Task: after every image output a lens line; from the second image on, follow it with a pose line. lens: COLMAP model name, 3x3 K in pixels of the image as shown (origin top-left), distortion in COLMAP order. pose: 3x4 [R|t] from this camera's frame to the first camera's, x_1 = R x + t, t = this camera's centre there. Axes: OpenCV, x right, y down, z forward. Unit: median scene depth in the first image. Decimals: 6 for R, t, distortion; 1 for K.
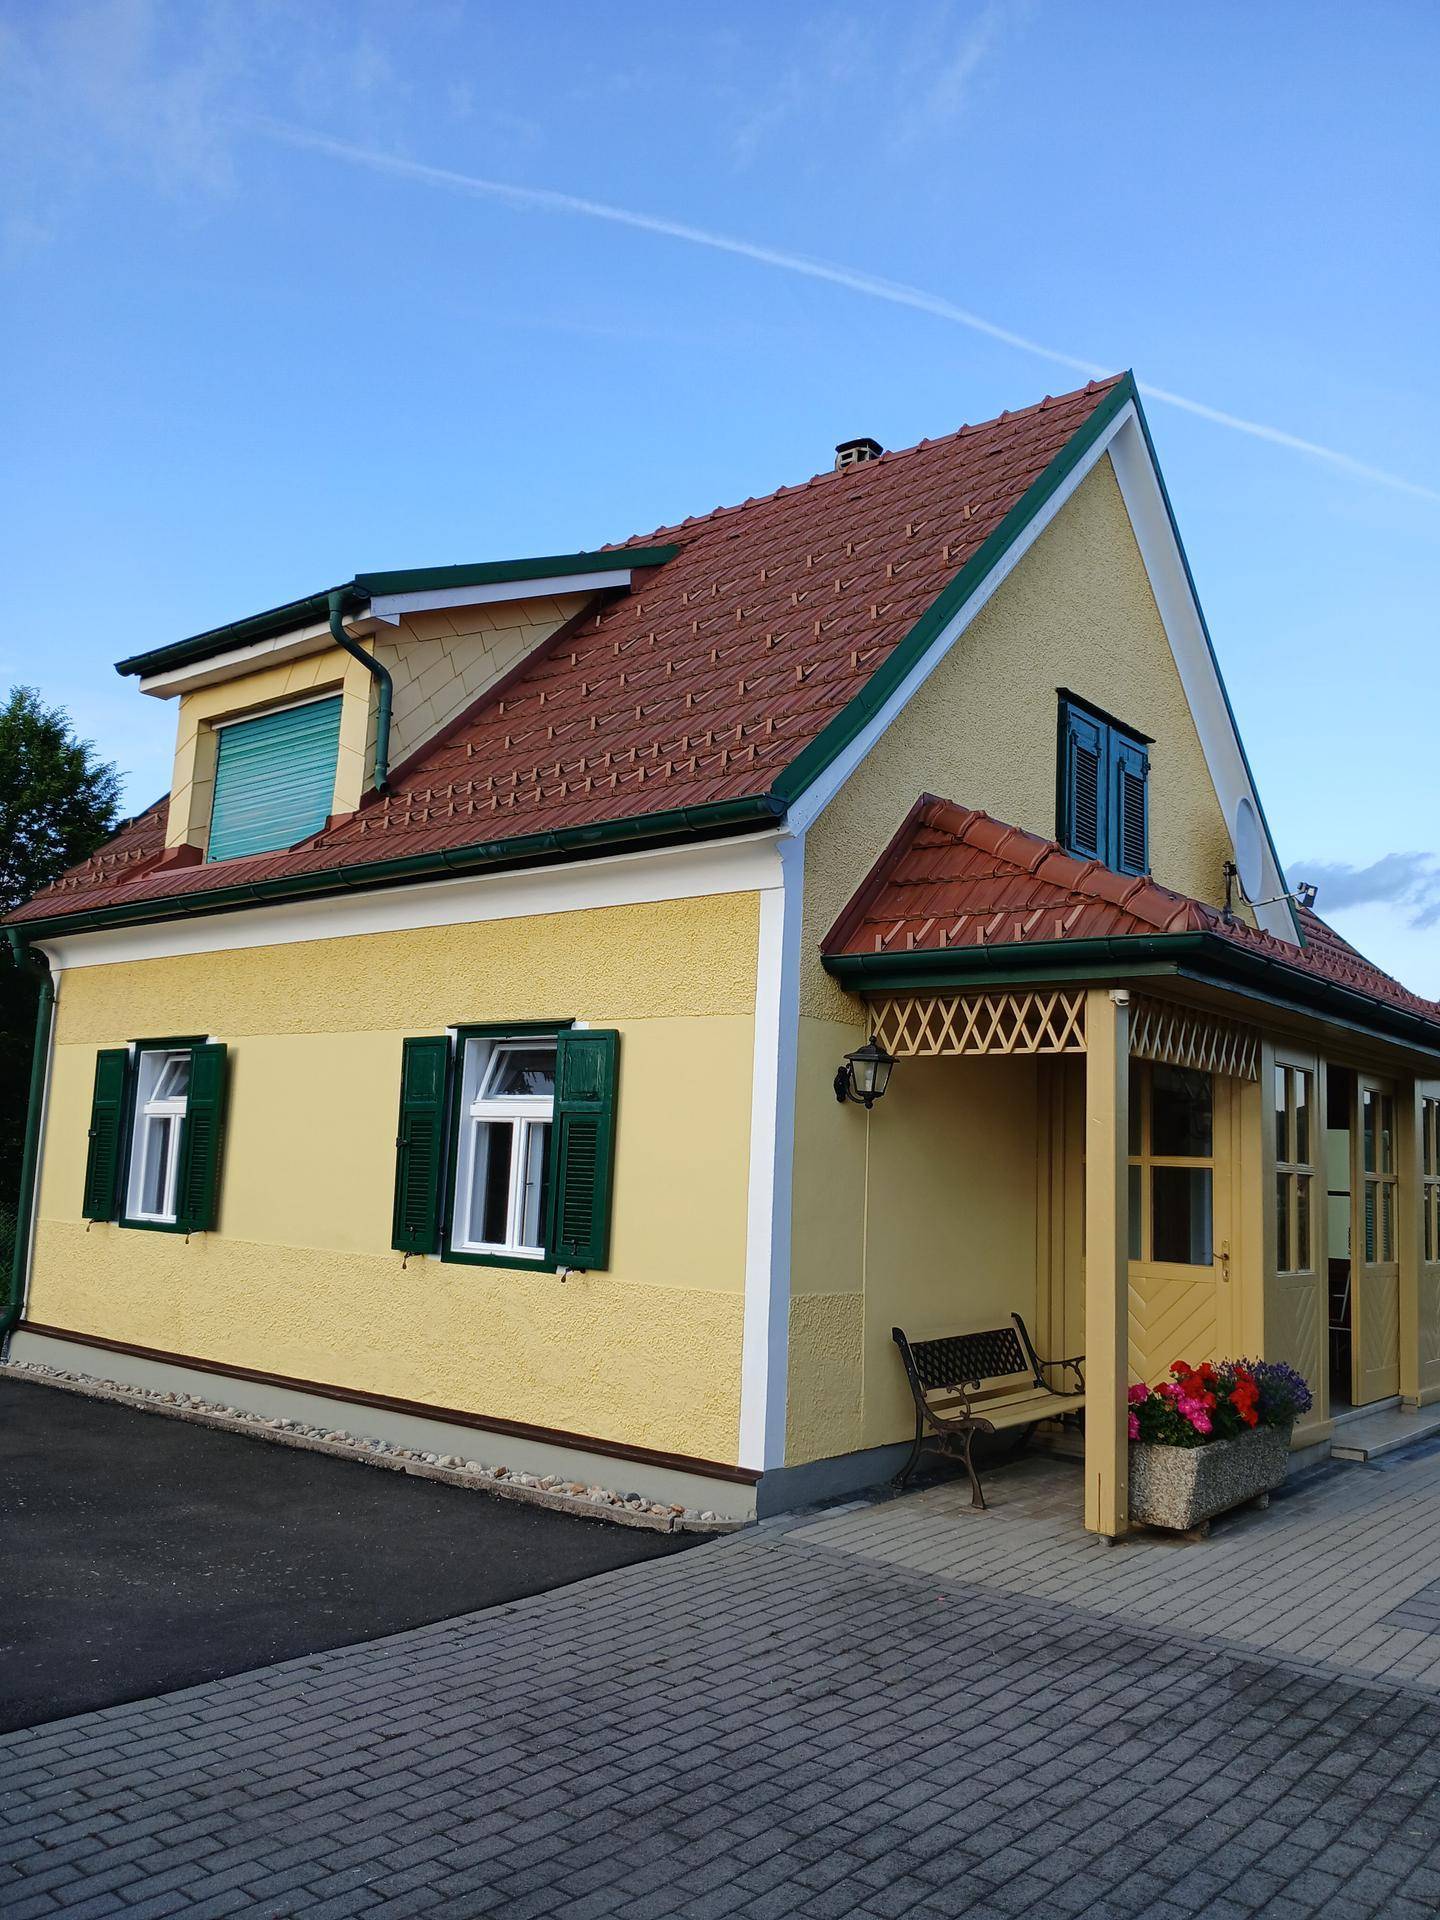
lens RADIAL K [[1506.7, 0, 738.9], [0, 1506.7, 967.0], [0, 0, 1]] dist [0.101742, -0.245932]
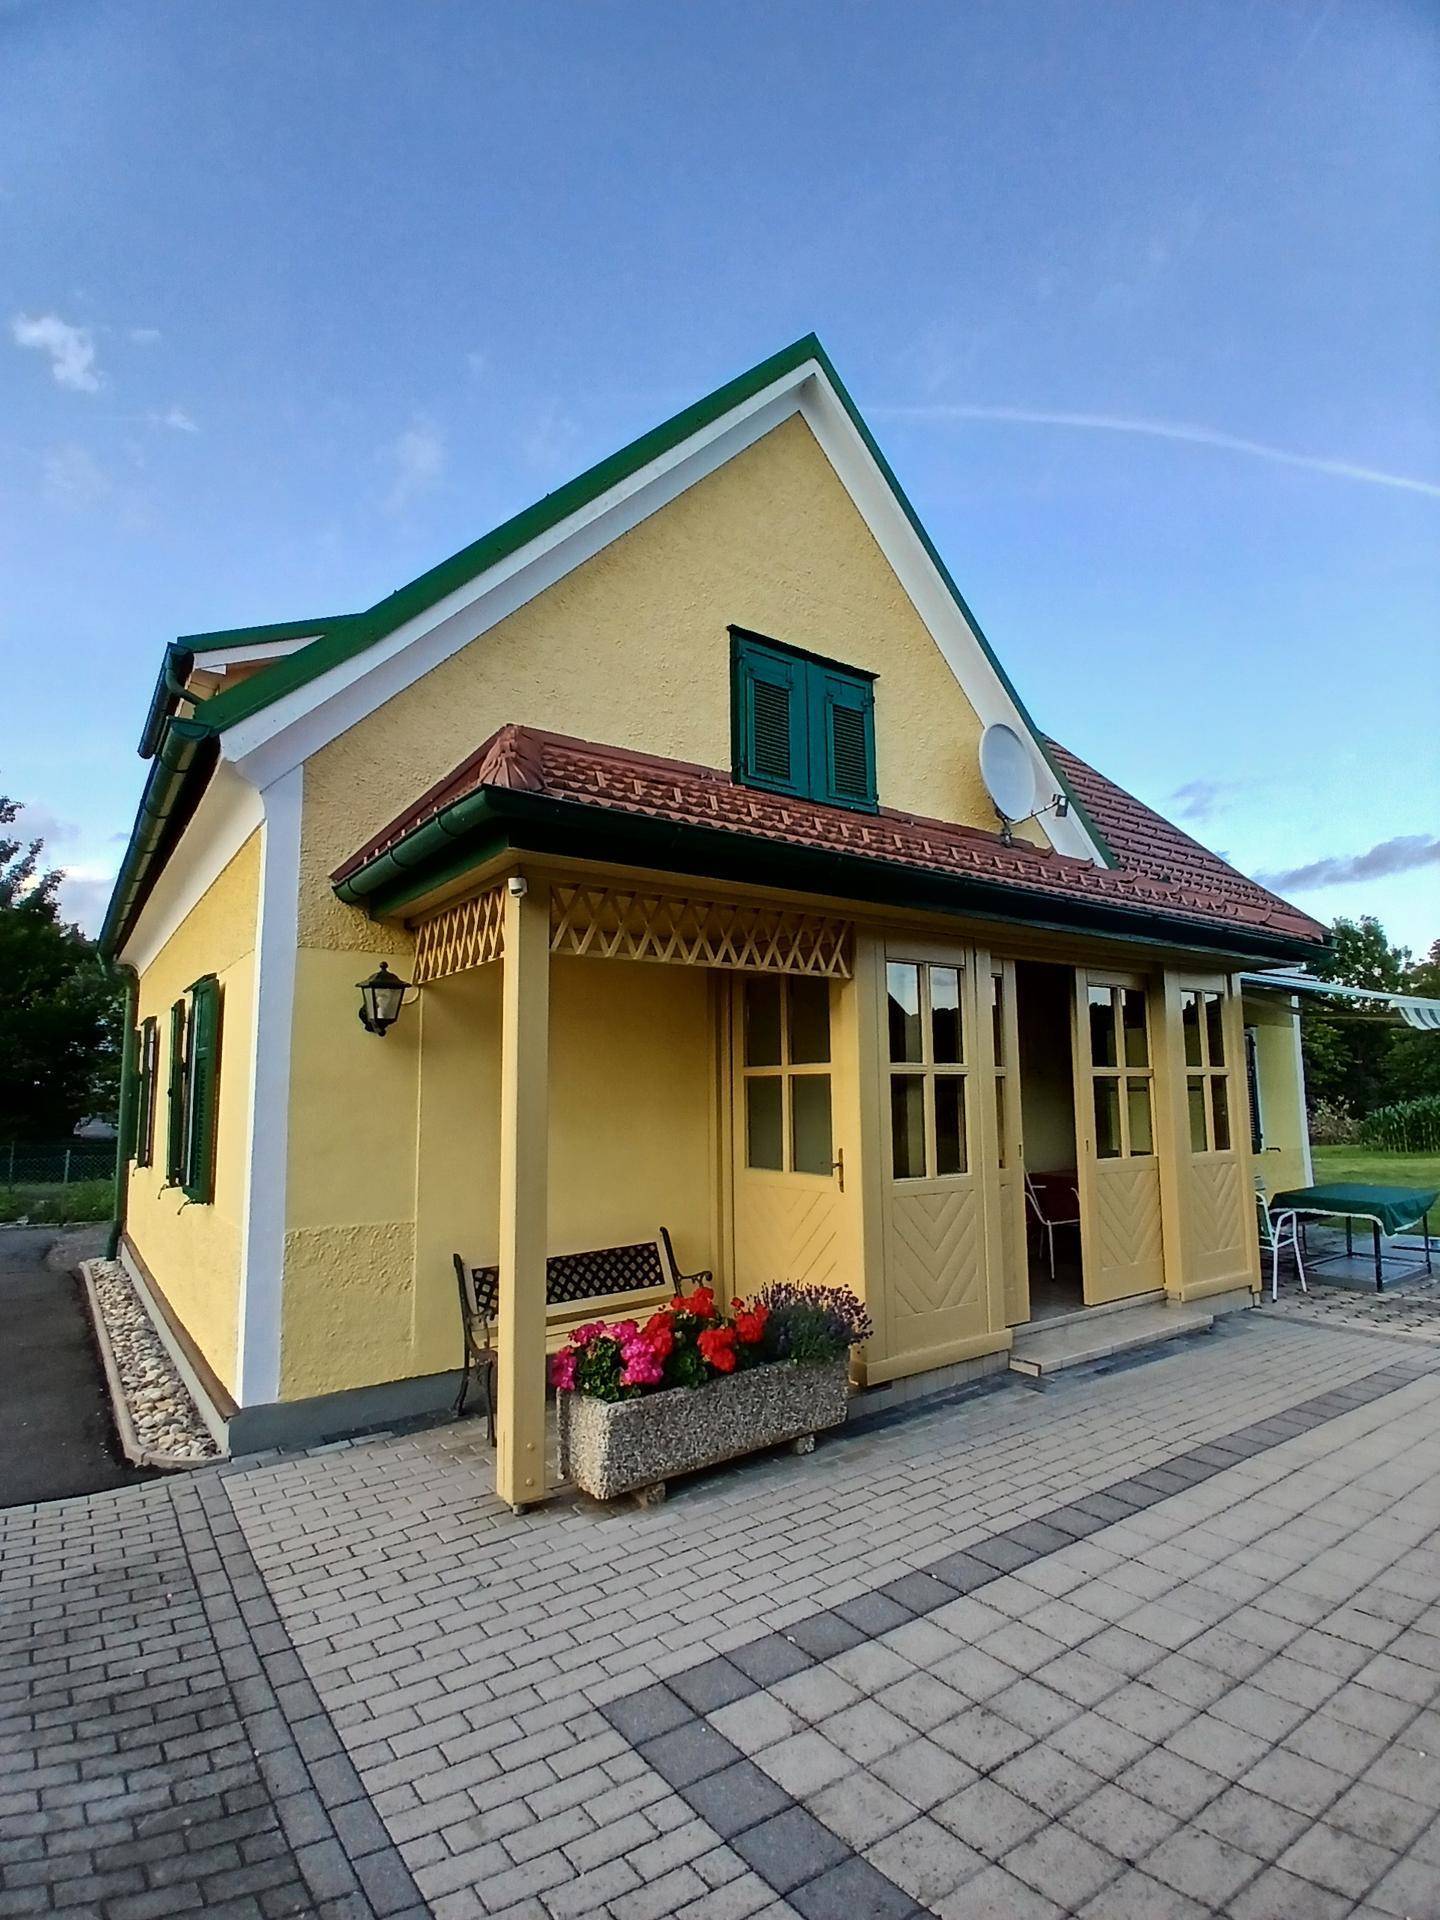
lens RADIAL K [[969.4, 0, 742.7], [0, 969.4, 979.8], [0, 0, 1]] dist [-0.001697, -0.041203]
pose [[0.965804, -0.083354, -0.245508, 0.424947], [0.085852, 0.996308, -0.000531, 0.070779], [0.244645, -0.020565, 0.969394, 0.407041]]
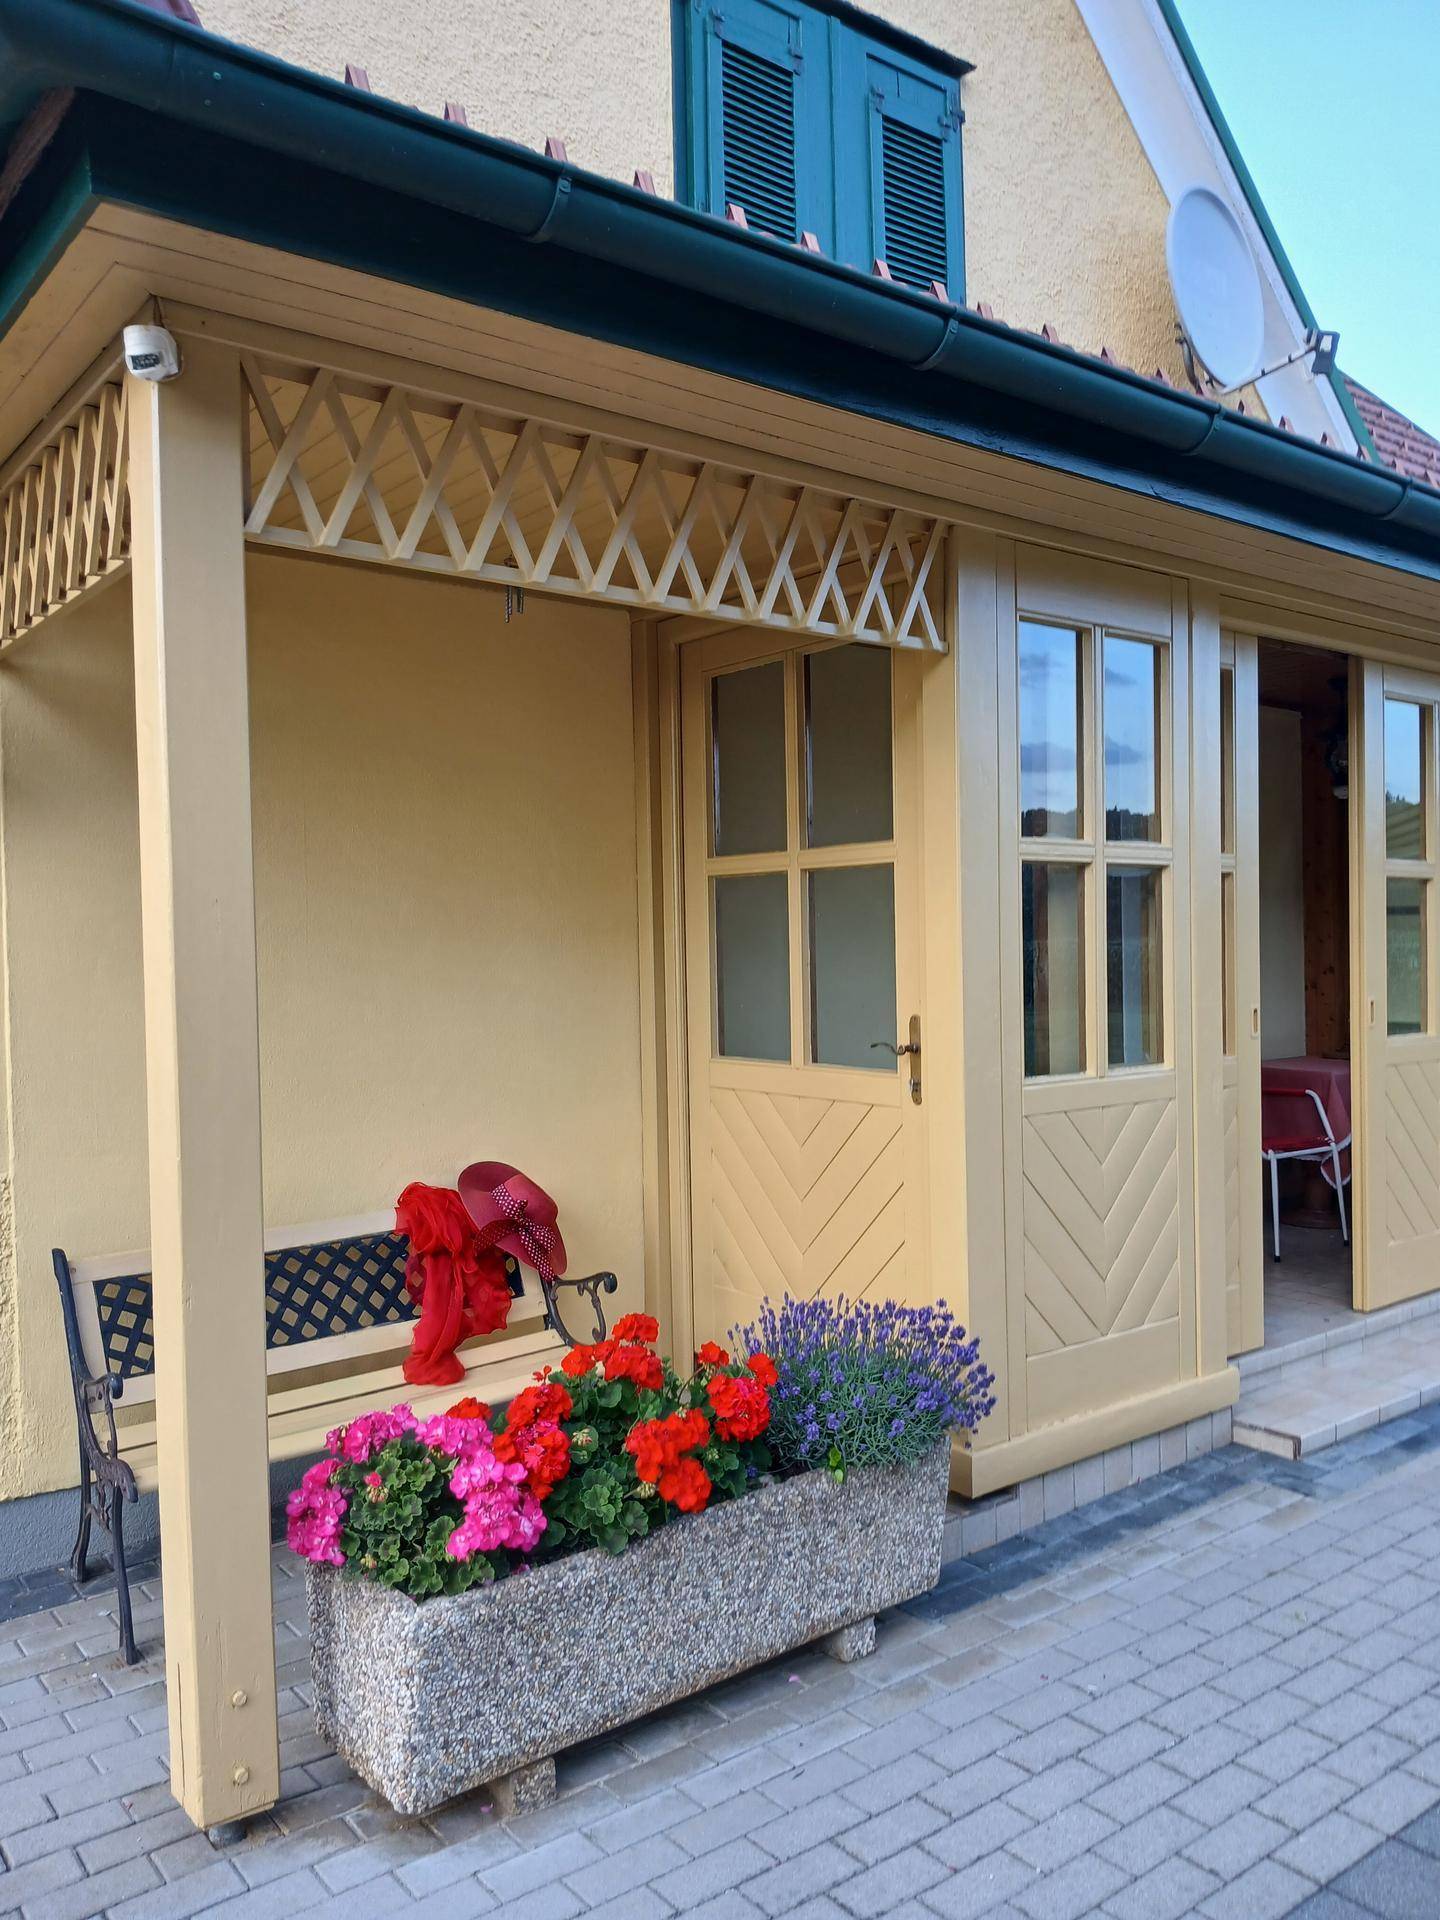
lens RADIAL K [[1506.7, 0, 738.9], [0, 1506.7, 967.0], [0, 0, 1]] dist [0.101742, -0.245932]
pose [[0.974845, -0.055911, -0.215759, 0.373543], [0.086344, 0.987171, 0.134309, 0.100763], [0.205481, -0.149560, 0.967166, 0.559652]]
